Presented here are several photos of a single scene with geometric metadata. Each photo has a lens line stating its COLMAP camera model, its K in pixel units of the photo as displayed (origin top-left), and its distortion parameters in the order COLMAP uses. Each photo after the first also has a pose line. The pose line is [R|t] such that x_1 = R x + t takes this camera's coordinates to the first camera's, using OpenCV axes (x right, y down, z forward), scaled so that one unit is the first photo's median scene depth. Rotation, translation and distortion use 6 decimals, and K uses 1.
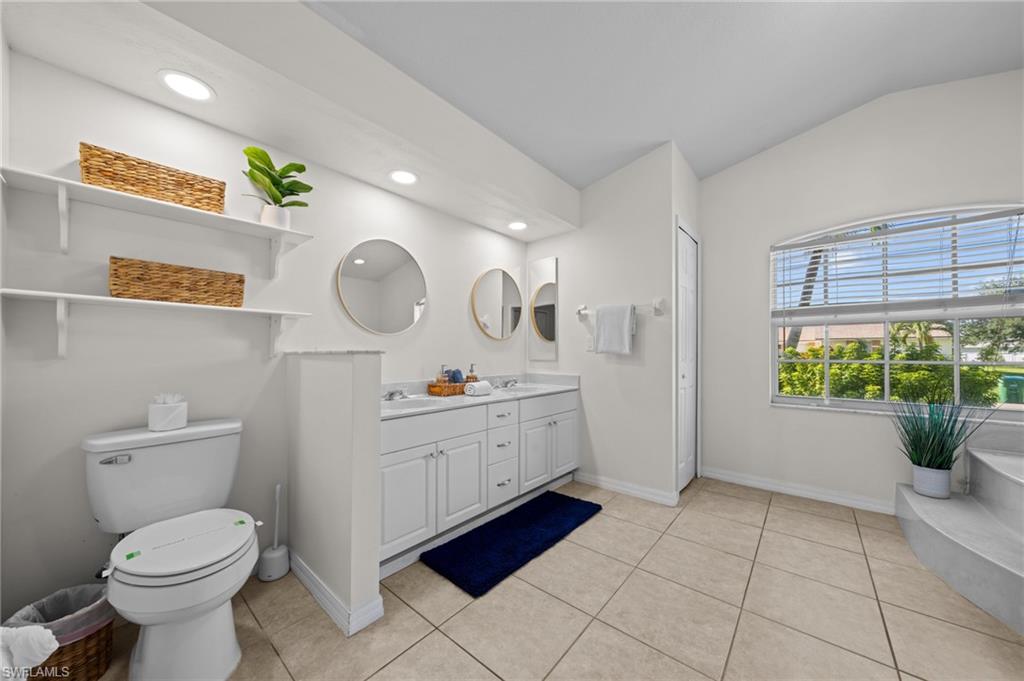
lens RADIAL K [[354.3, 0, 505.8], [0, 354.3, 347.2], [0, 0, 1]] dist [-0.001758, -0.000217]
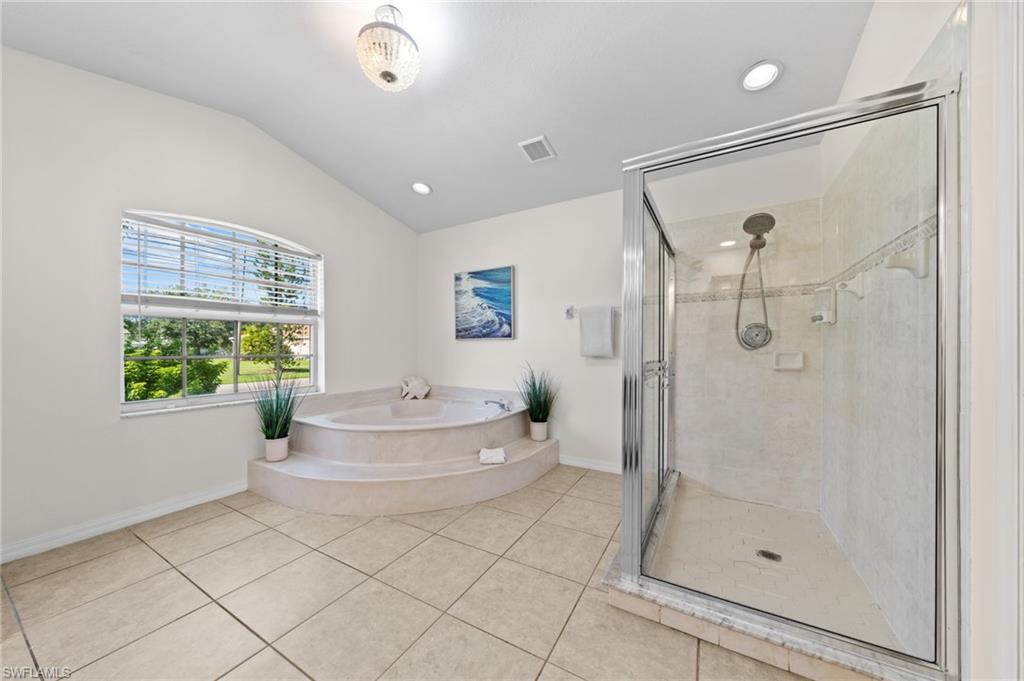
lens RADIAL K [[354.3, 0, 505.8], [0, 354.3, 347.2], [0, 0, 1]] dist [-0.001758, -0.000217]
pose [[-0.169165, -0.001738, 0.985586, -0.177802], [-0.010268, 0.999947, 0.000001, 0.004137], [-0.985534, -0.010120, -0.169174, 0.371216]]
